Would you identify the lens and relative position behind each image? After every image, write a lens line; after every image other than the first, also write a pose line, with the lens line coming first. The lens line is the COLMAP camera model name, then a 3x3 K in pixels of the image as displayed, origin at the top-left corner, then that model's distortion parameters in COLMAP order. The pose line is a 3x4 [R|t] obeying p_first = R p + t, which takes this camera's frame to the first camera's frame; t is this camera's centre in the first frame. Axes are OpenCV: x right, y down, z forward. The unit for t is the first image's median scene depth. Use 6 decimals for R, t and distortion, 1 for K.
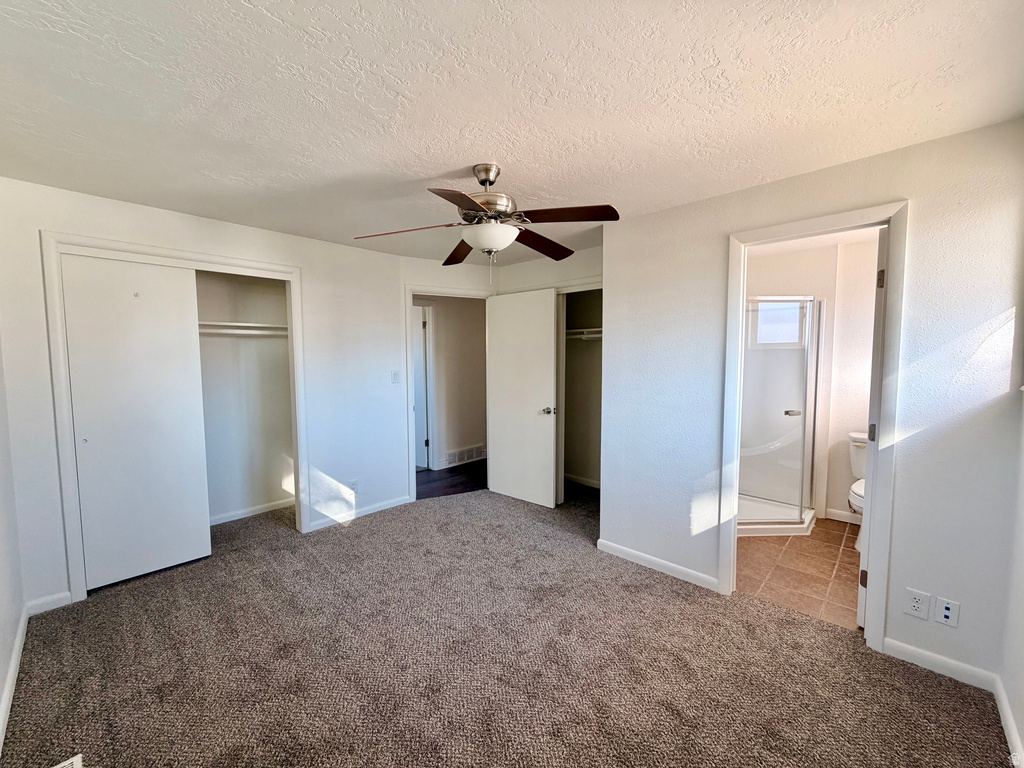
lens RADIAL K [[407.8, 0, 509.4], [0, 407.8, 386.0], [0, 0, 1]] dist [0.000627, -0.000127]
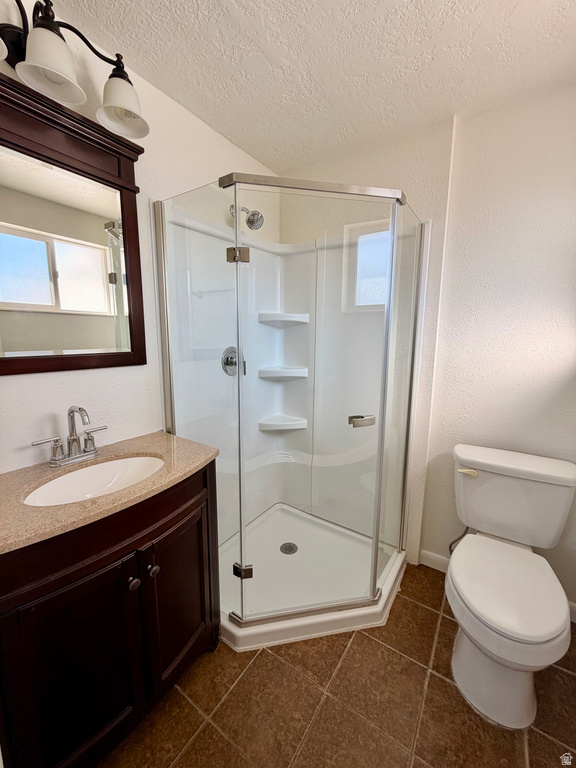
lens RADIAL K [[305.8, 0, 288.0], [0, 305.8, 384.0], [0, 0, 1]] dist [0.000627, -0.000127]
pose [[0.986559, -0.012711, 0.162911, 0.525698], [-0.001357, 0.996299, 0.085949, -0.016480], [-0.163401, -0.085015, 0.982890, 0.613919]]
